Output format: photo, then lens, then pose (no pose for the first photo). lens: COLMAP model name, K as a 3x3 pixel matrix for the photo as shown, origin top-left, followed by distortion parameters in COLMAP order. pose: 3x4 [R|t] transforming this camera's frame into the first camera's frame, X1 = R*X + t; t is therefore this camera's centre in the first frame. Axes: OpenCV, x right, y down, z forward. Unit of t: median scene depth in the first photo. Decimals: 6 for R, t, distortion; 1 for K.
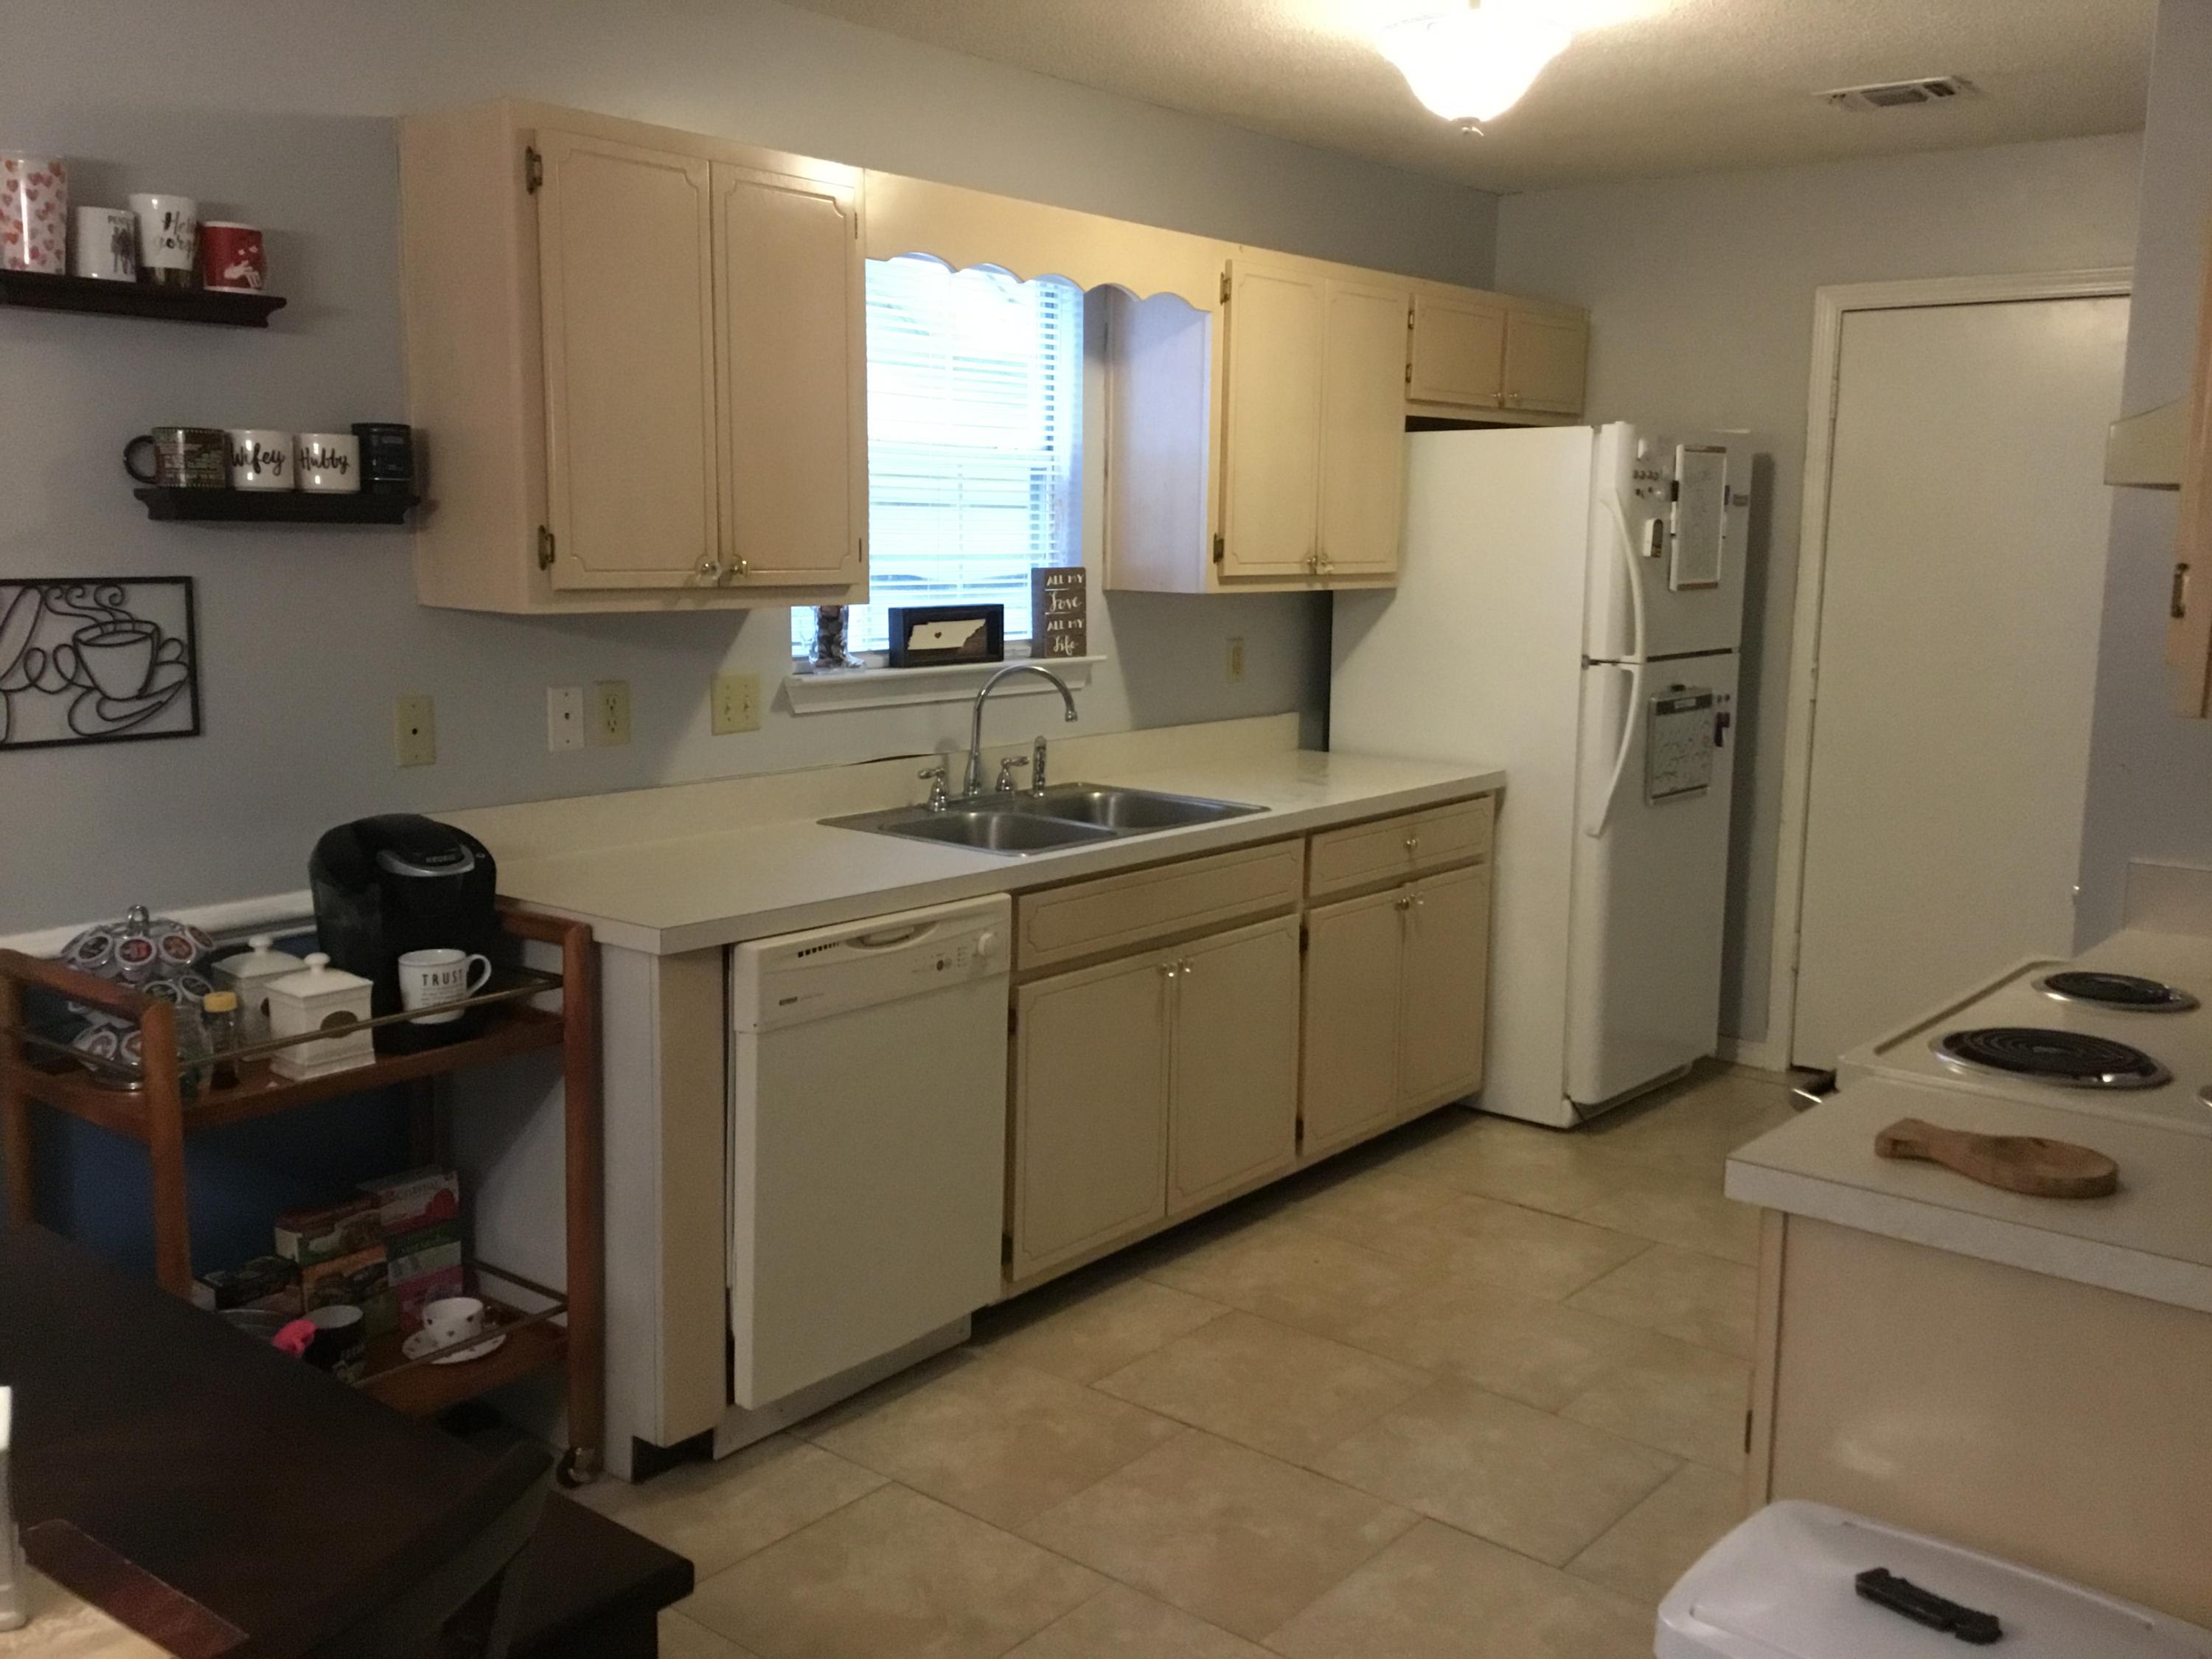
lens RADIAL K [[1990.3, 0, 1112.8], [0, 1990.3, 831.8], [0, 0, 1]] dist [0.117107, -0.188626]
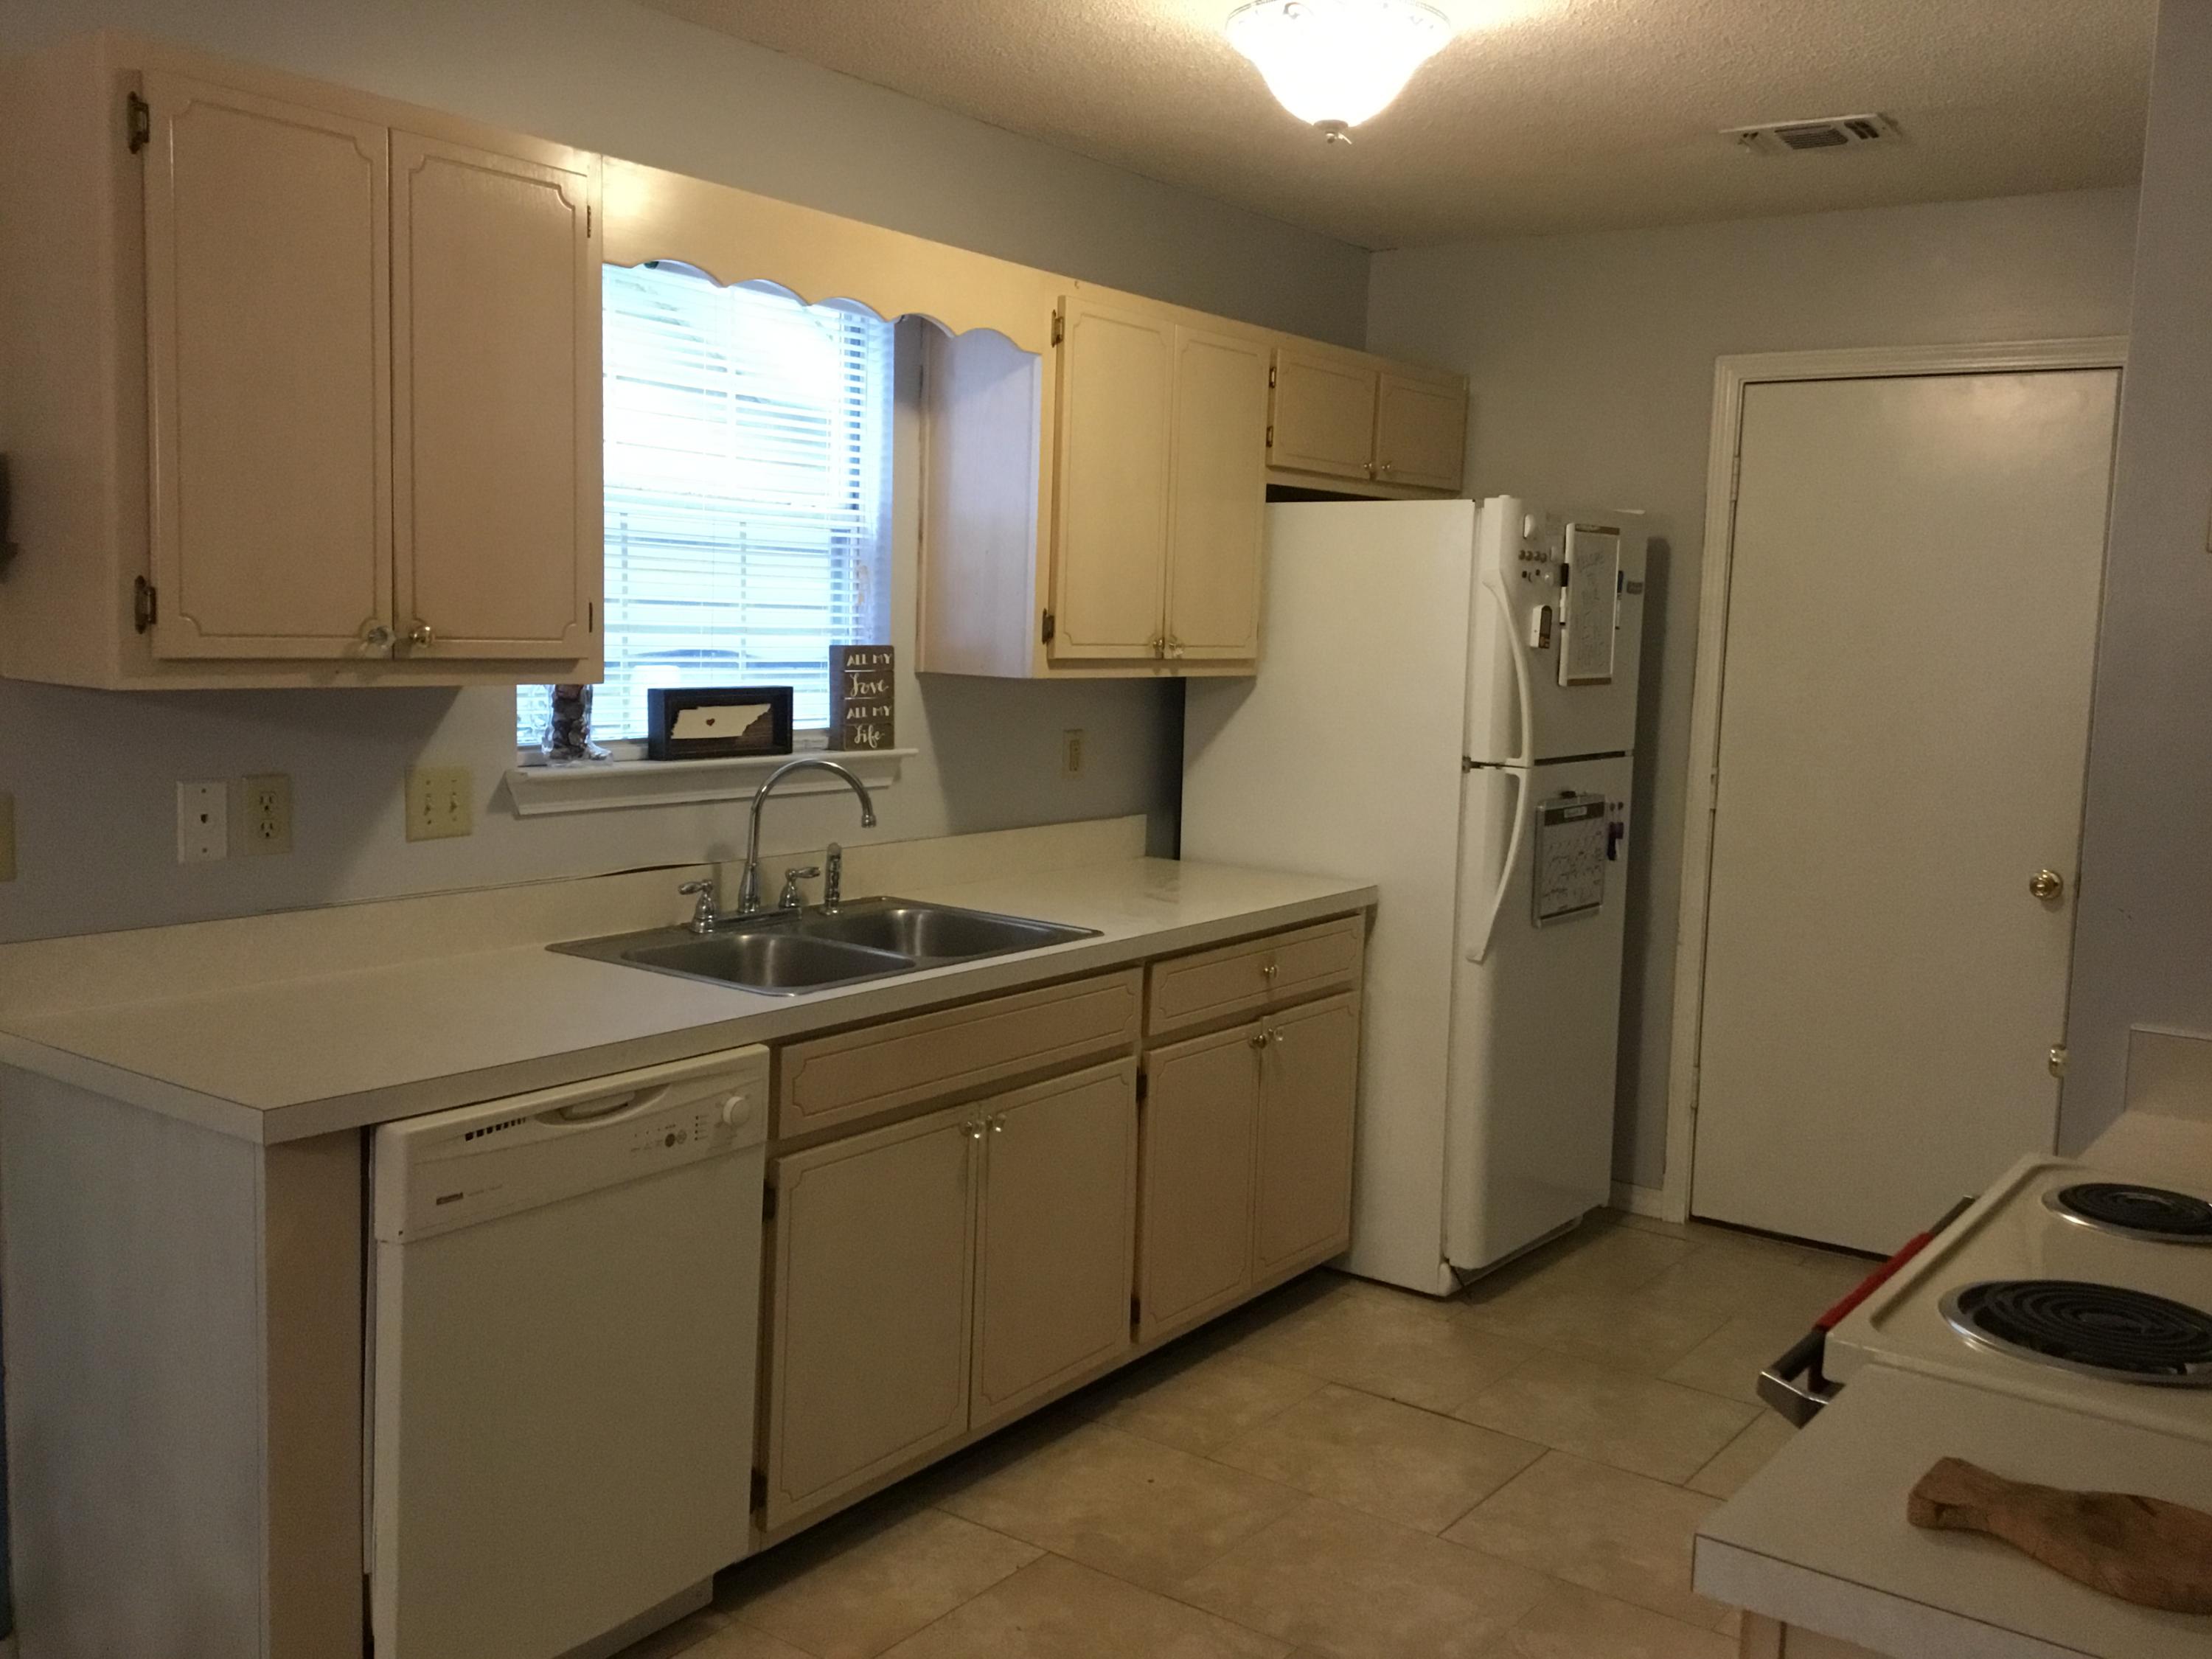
lens RADIAL K [[1990.3, 0, 1121.1], [0, 1990.3, 821.2], [0, 0, 1]] dist [0.117107, -0.188626]
pose [[0.997784, 0.013186, 0.065220, 0.032521], [-0.010101, 0.998824, -0.047412, -0.019902], [-0.065768, 0.046648, 0.996744, 0.161237]]
